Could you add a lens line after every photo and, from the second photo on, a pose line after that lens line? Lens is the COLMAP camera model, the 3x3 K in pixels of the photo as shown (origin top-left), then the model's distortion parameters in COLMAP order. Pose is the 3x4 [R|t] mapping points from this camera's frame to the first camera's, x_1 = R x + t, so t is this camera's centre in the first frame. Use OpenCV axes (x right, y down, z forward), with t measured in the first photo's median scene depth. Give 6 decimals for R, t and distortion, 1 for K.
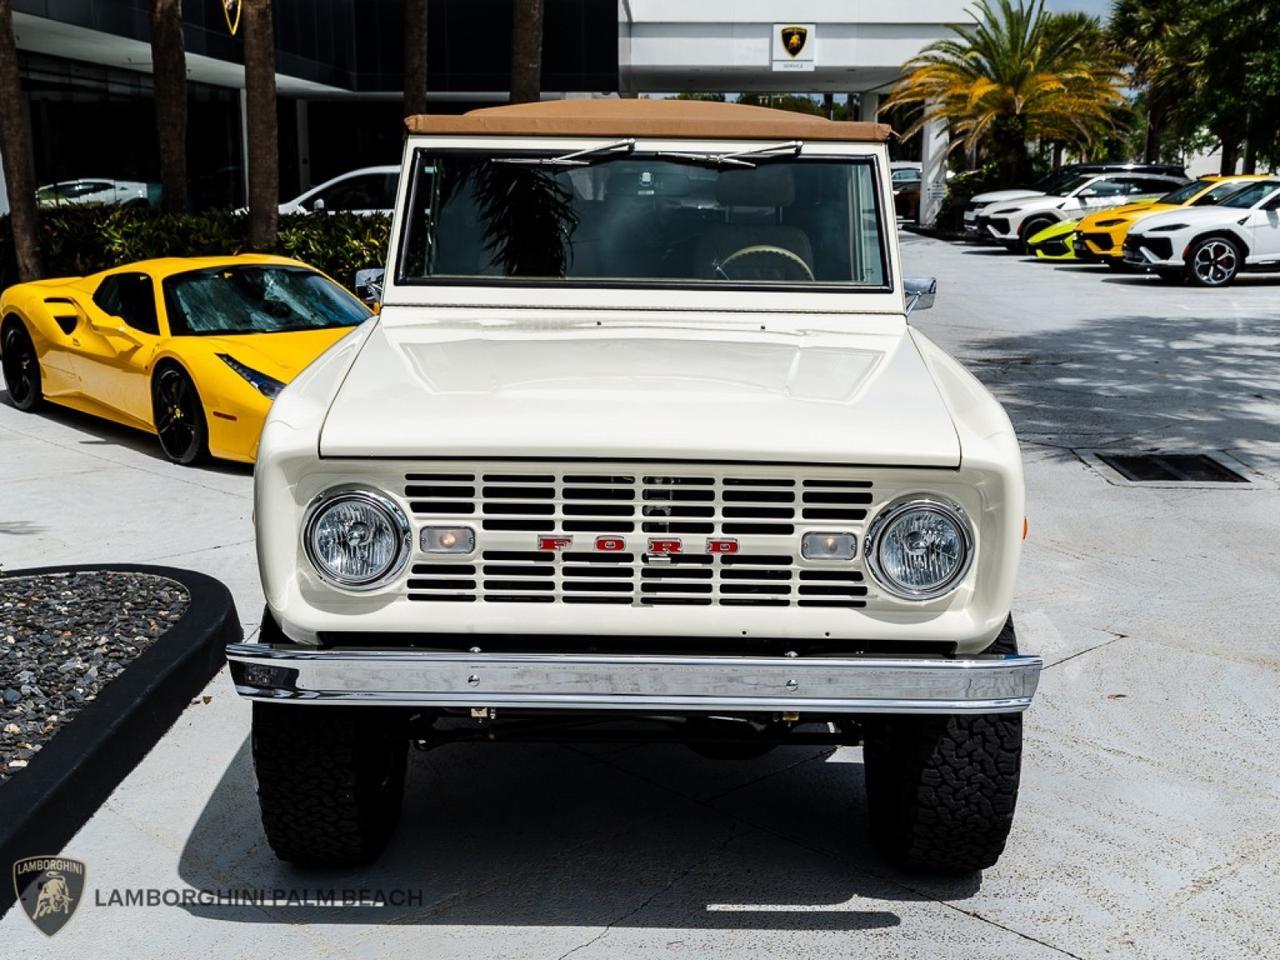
lens RADIAL K [[1547.3, 0, 644.4], [0, 1547.3, 535.3], [0, 0, 1]] dist [0.001083, 0.003696]
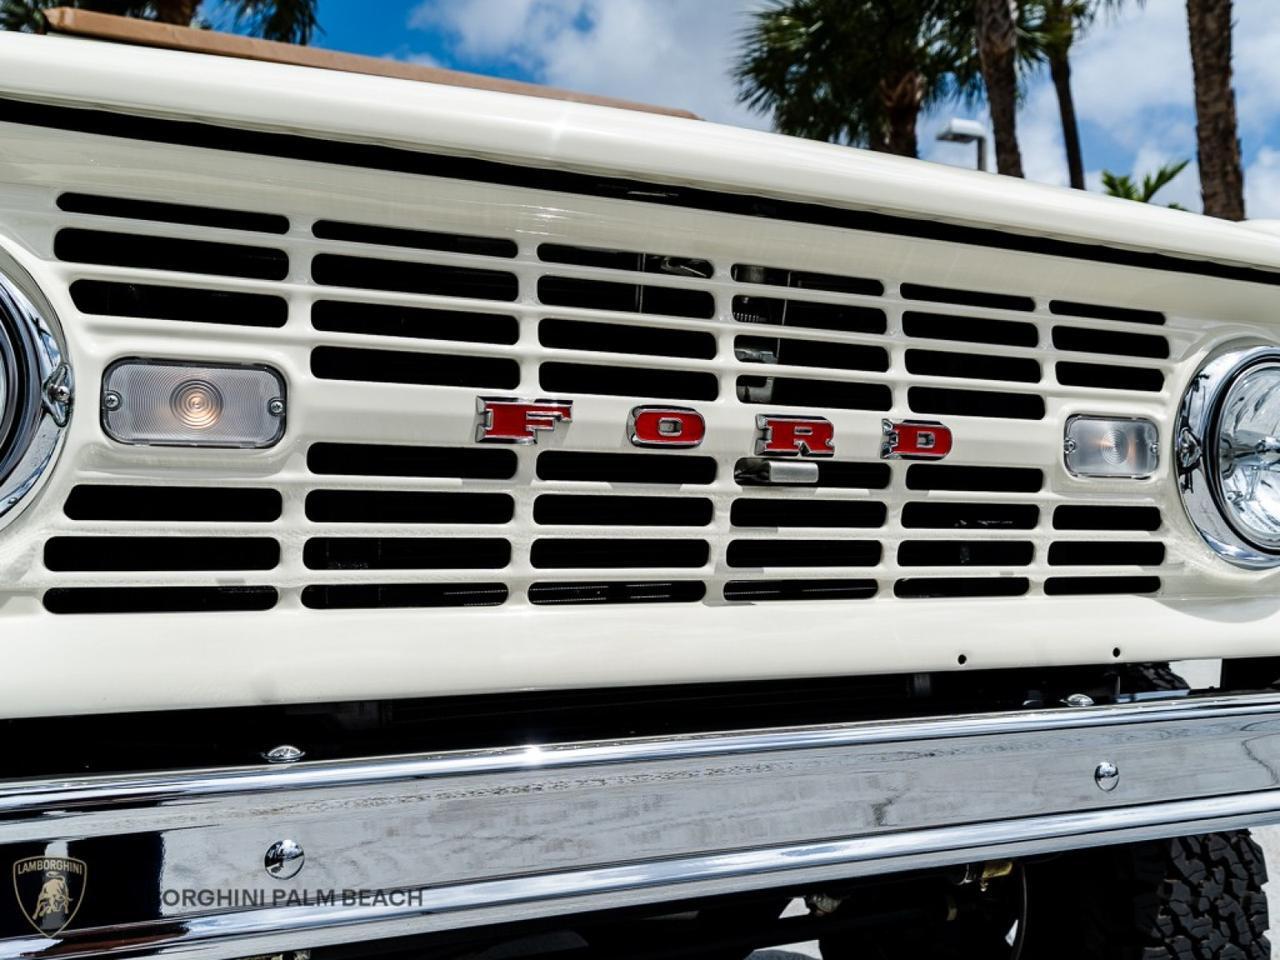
lens RADIAL K [[1116.7, 0, 640.0], [0, 1116.7, 480.0], [0, 0, 1]] dist [0.000587, 0.008295]
pose [[0.924449, 0.008791, 0.381205, -0.079657], [0.087649, 0.968065, -0.234879, 0.049158], [-0.371096, 0.250546, 0.894156, 0.466491]]
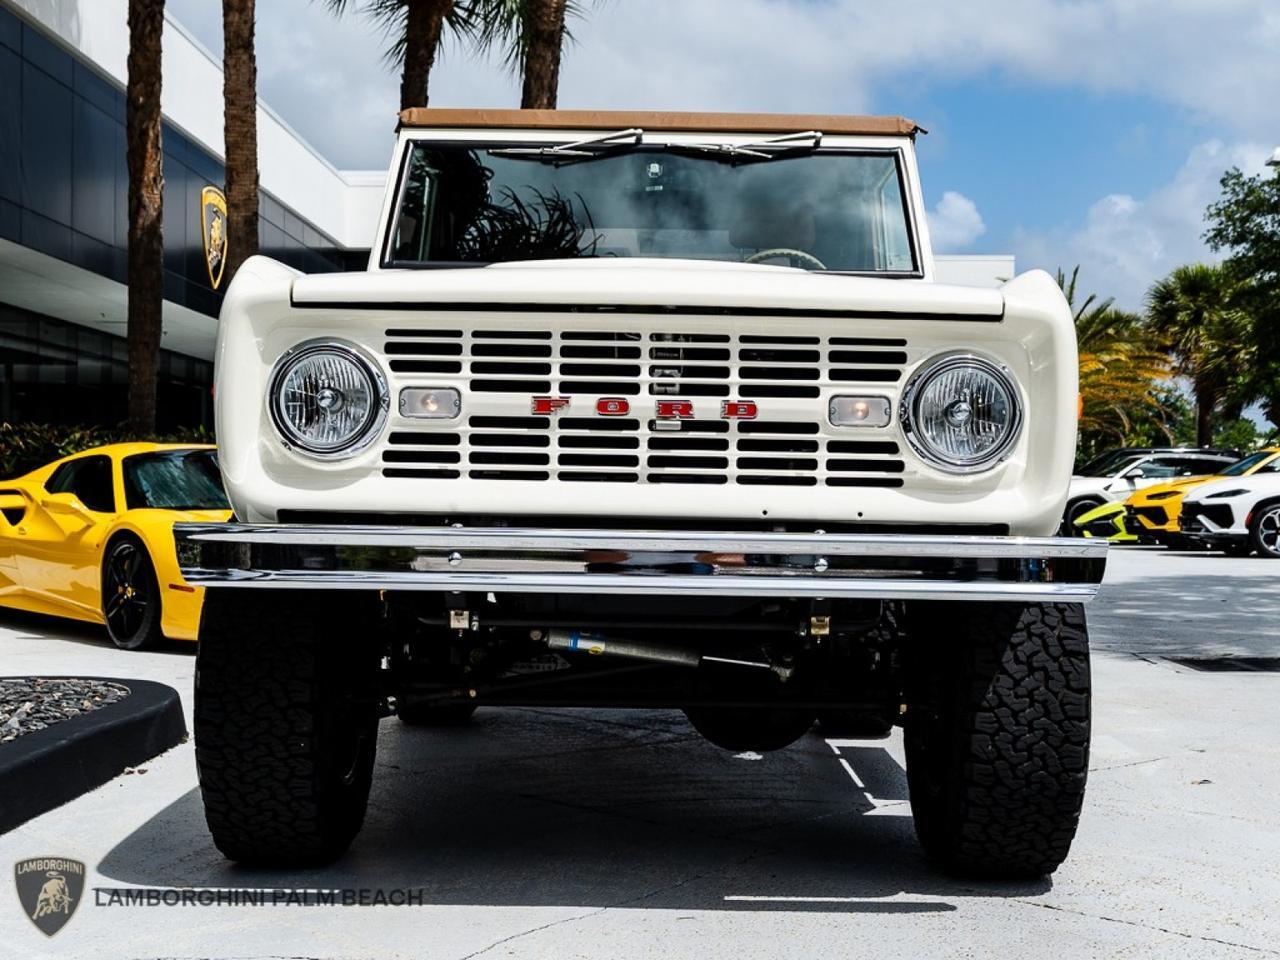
lens RADIAL K [[1734.3, 0, 636.8], [0, 1734.3, 499.7], [0, 0, 1]] dist [-0.000696, 0.004438]
pose [[0.999956, 0.004026, -0.008421, 0.000162], [-0.005895, 0.971887, -0.235375, 0.177902], [0.007237, 0.235414, 0.971868, 0.027569]]
